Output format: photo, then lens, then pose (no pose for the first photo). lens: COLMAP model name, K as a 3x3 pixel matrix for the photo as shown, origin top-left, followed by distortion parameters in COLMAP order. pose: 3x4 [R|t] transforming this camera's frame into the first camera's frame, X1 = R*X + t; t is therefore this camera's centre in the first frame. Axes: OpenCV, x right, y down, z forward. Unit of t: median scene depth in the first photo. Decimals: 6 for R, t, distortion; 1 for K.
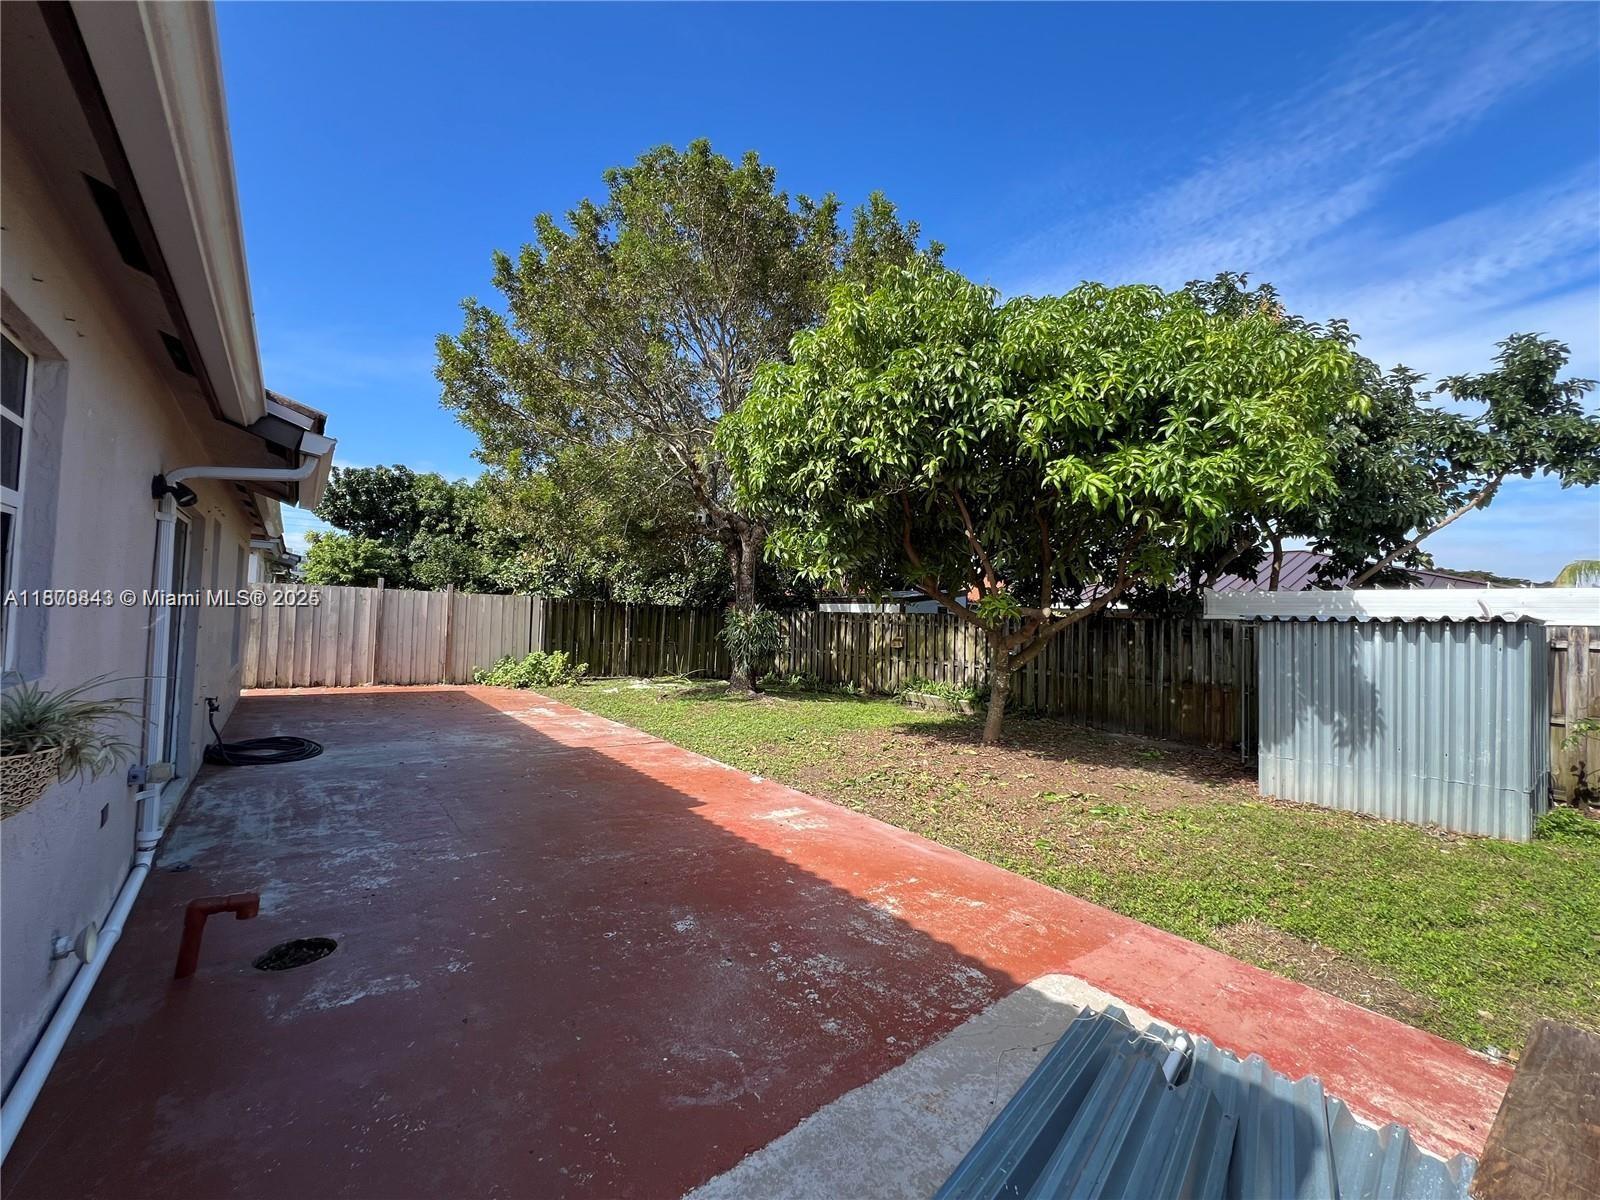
lens RADIAL K [[640.1, 0, 798.5], [0, 640.1, 610.9], [0, 0, 1]] dist [0.000001, -0.000011]
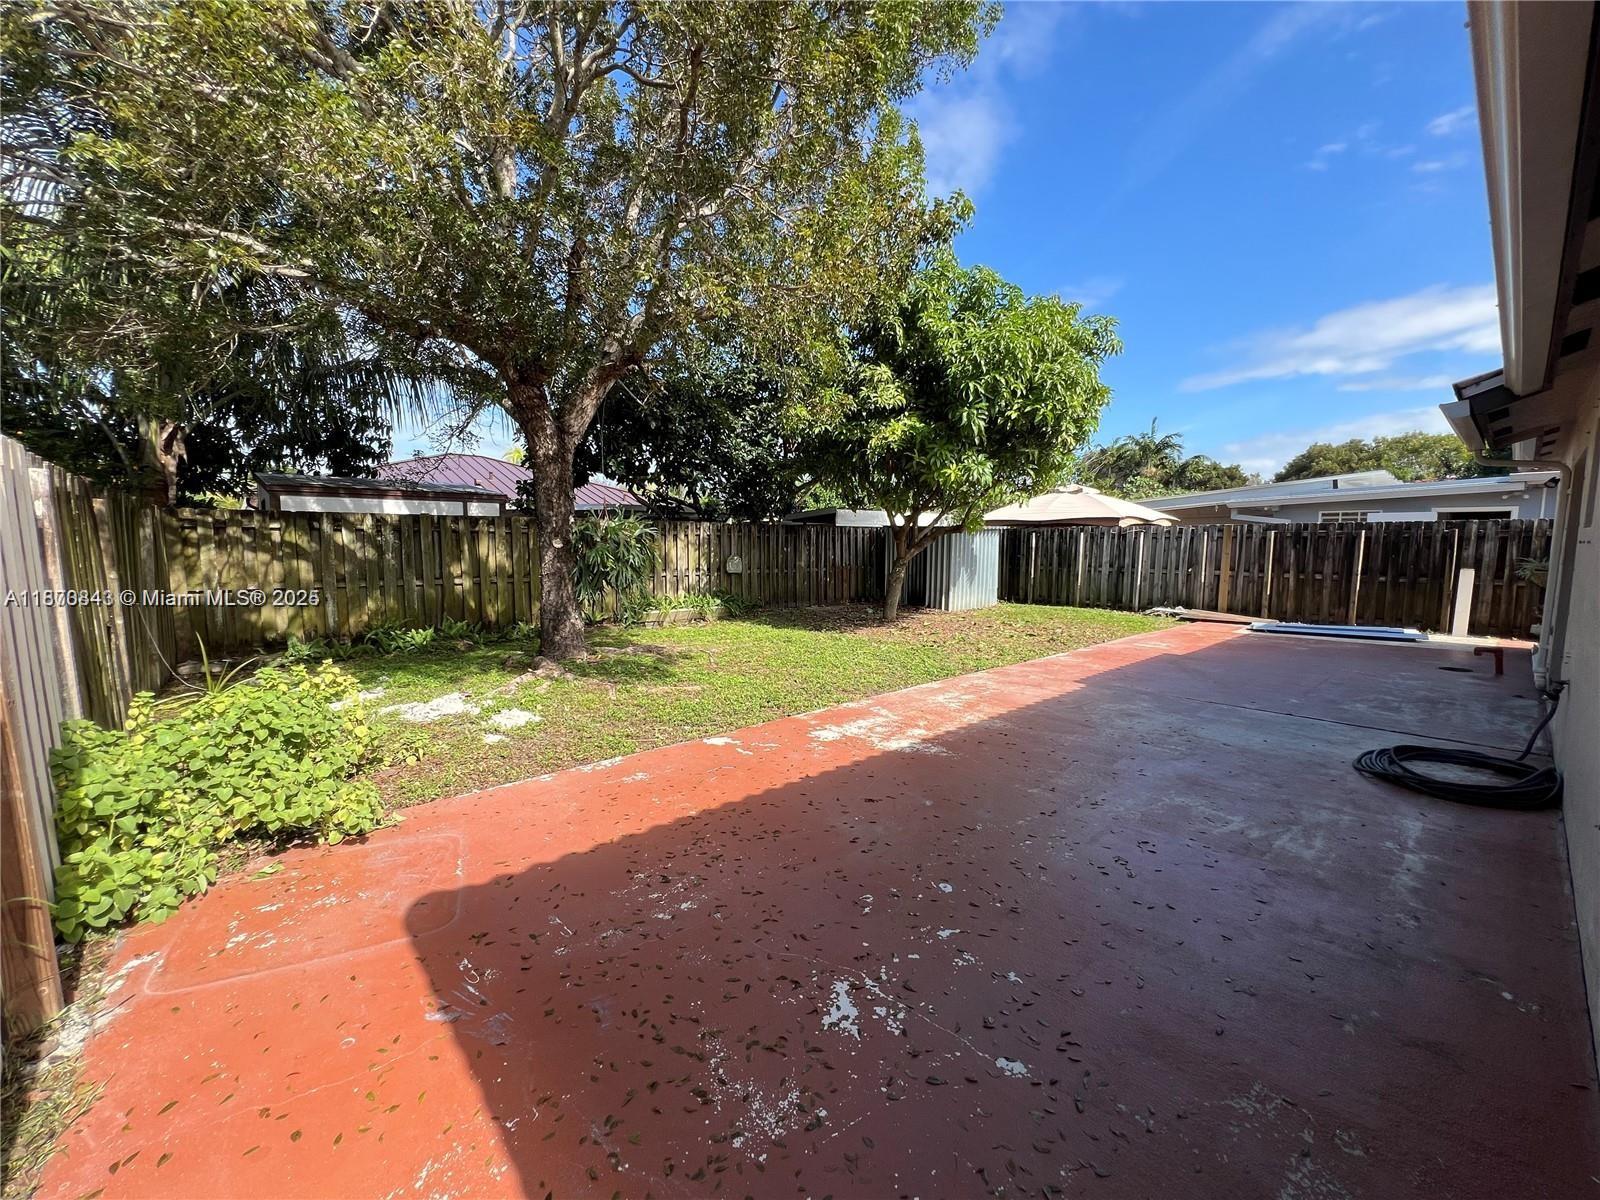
lens RADIAL K [[640.1, 0, 798.5], [0, 640.1, 610.9], [0, 0, 1]] dist [0.000001, -0.000011]
pose [[-0.051993, -0.153897, 0.986718, -0.735197], [-0.028059, 0.987889, 0.152601, -0.013348], [-0.998253, -0.019752, -0.055681, 0.890041]]
